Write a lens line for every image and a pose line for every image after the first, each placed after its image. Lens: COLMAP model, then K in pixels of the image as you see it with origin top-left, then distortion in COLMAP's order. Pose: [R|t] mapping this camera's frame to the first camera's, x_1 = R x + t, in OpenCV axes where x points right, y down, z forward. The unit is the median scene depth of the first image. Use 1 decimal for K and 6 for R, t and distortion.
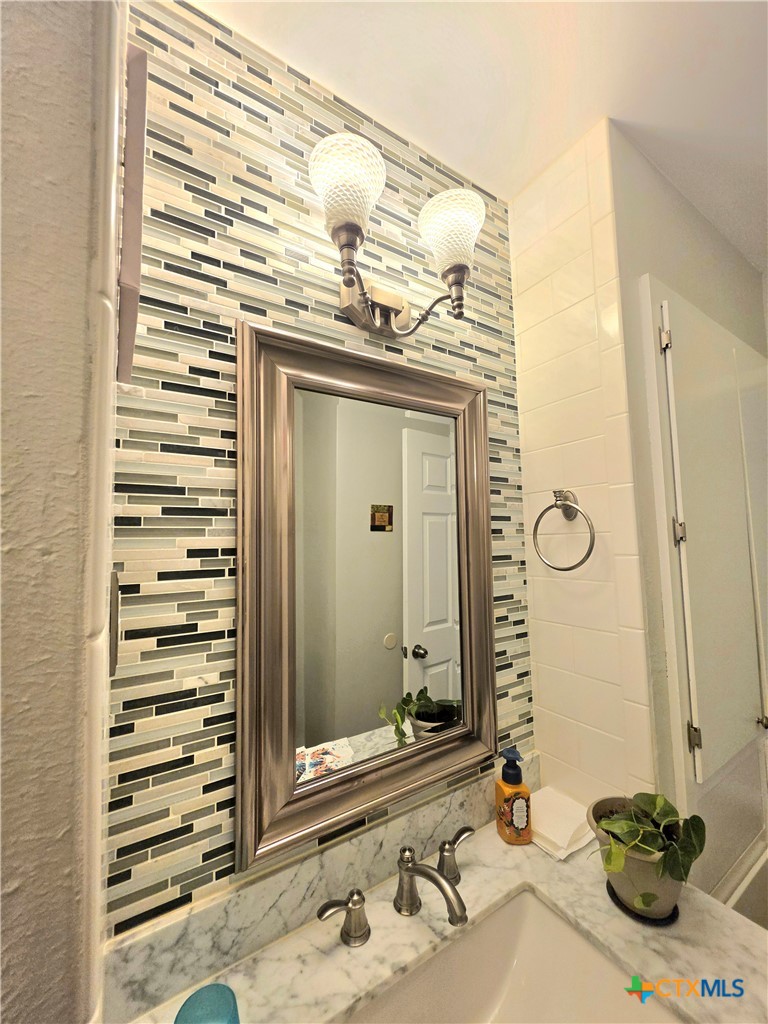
lens RADIAL K [[411.1, 0, 385.1], [0, 411.1, 512.4], [0, 0, 1]] dist [-0.005310, 0.001158]
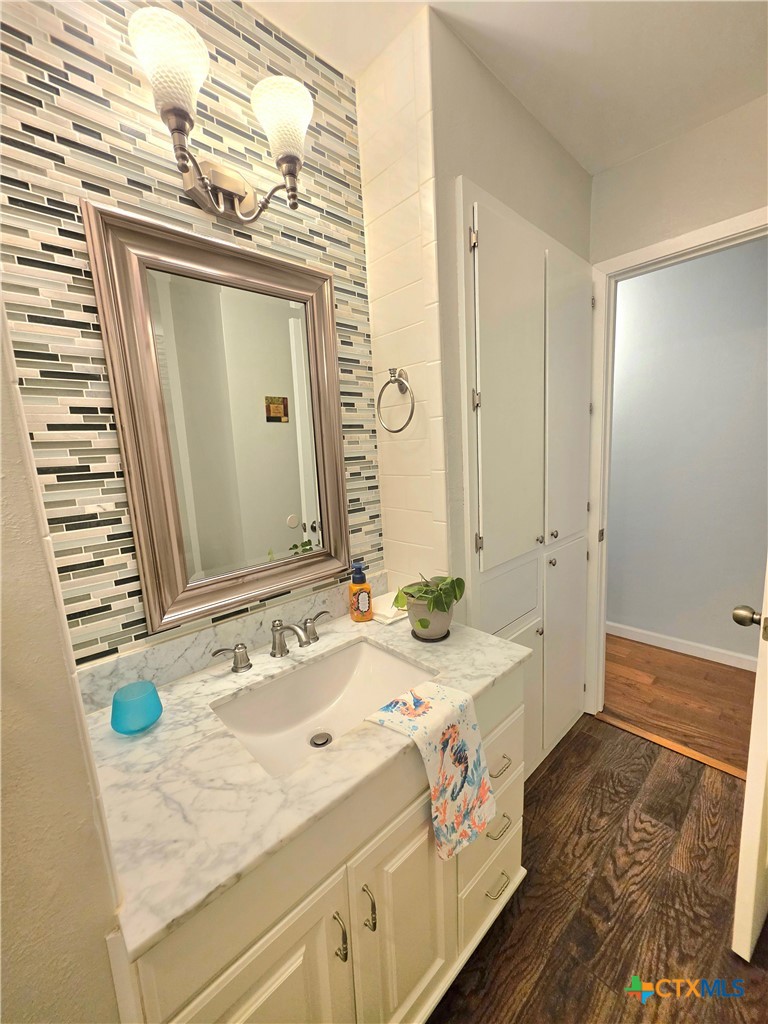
lens RADIAL K [[411.1, 0, 385.9], [0, 411.1, 514.4], [0, 0, 1]] dist [-0.005310, 0.001158]
pose [[0.981994, -0.059730, 0.179219, 0.184212], [0.017252, 0.973089, 0.229783, 0.114208], [-0.188121, -0.222553, 0.956598, -0.373300]]
